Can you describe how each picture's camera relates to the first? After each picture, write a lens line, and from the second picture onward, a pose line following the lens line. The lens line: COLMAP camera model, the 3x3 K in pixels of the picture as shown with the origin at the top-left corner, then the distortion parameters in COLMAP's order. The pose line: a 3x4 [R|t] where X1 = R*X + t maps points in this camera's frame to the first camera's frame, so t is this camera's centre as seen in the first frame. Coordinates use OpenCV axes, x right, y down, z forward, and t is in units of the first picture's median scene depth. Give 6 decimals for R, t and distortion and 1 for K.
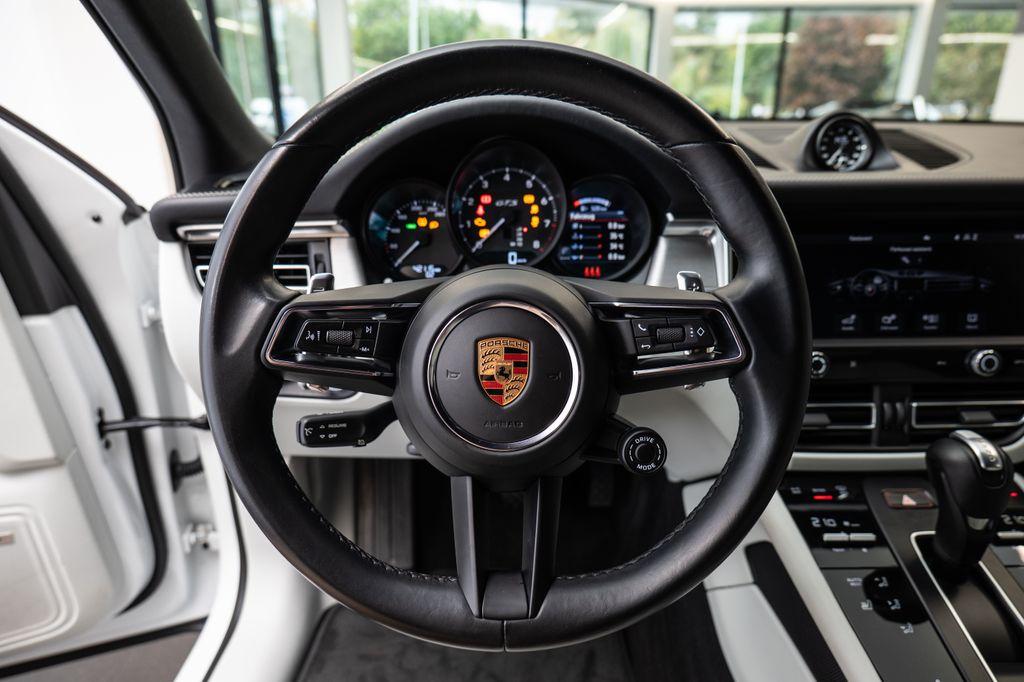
lens RADIAL K [[652.6, 0, 534.0], [0, 652.6, 348.5], [0, 0, 1]] dist [-0.000551, 0.002303]
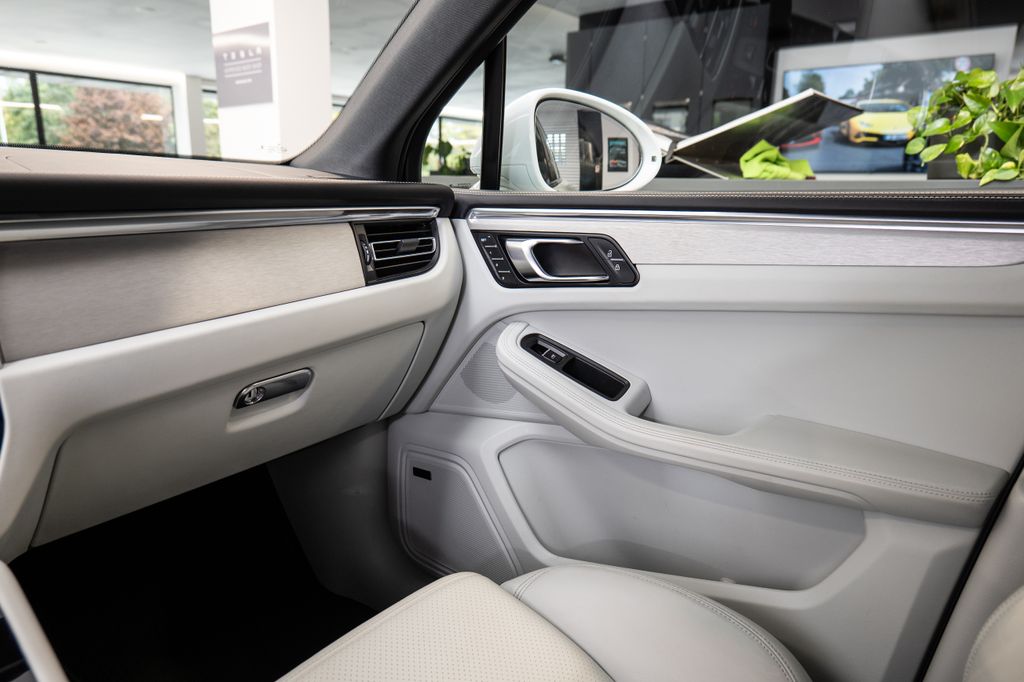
lens RADIAL K [[652.6, 0, 534.0], [0, 652.6, 348.5], [0, 0, 1]] dist [-0.000551, 0.002303]
pose [[0.628224, -0.174779, 0.758147, 0.623117], [0.264393, 0.964410, 0.003246, 0.119028], [-0.731731, 0.198410, 0.652076, 0.020583]]
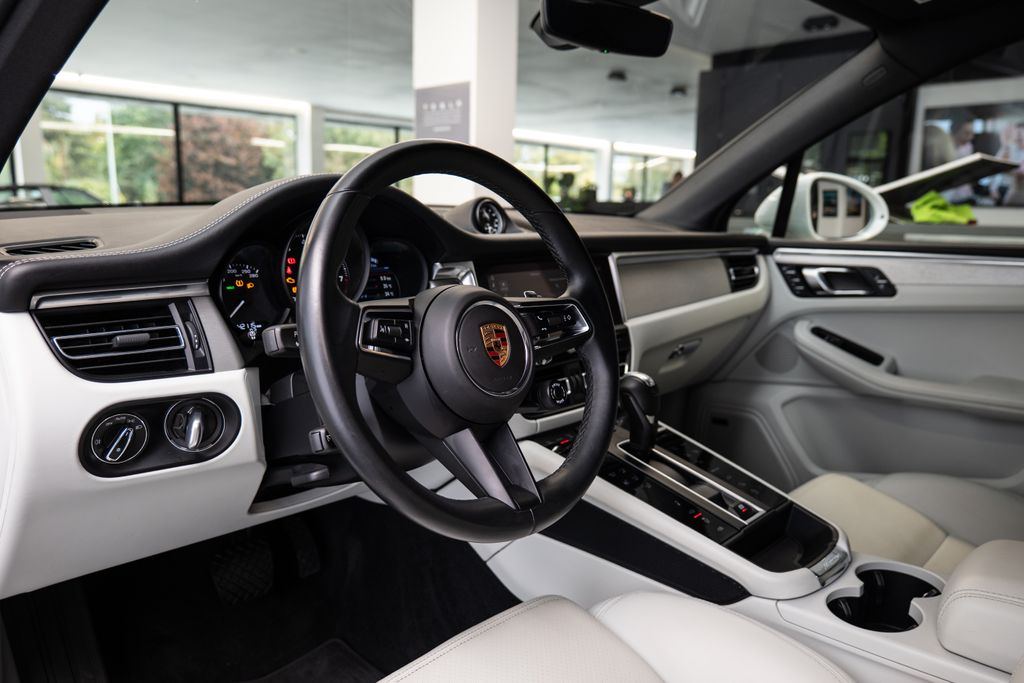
lens RADIAL K [[766.9, 0, 512.0], [0, 766.9, 341.5], [0, 0, 1]] dist [0.033311, 0.002323]
pose [[0.688320, -0.110086, 0.717005, -0.782311], [0.238296, 0.967879, -0.080158, 0.107017], [-0.685150, 0.226034, 0.692444, -0.163547]]
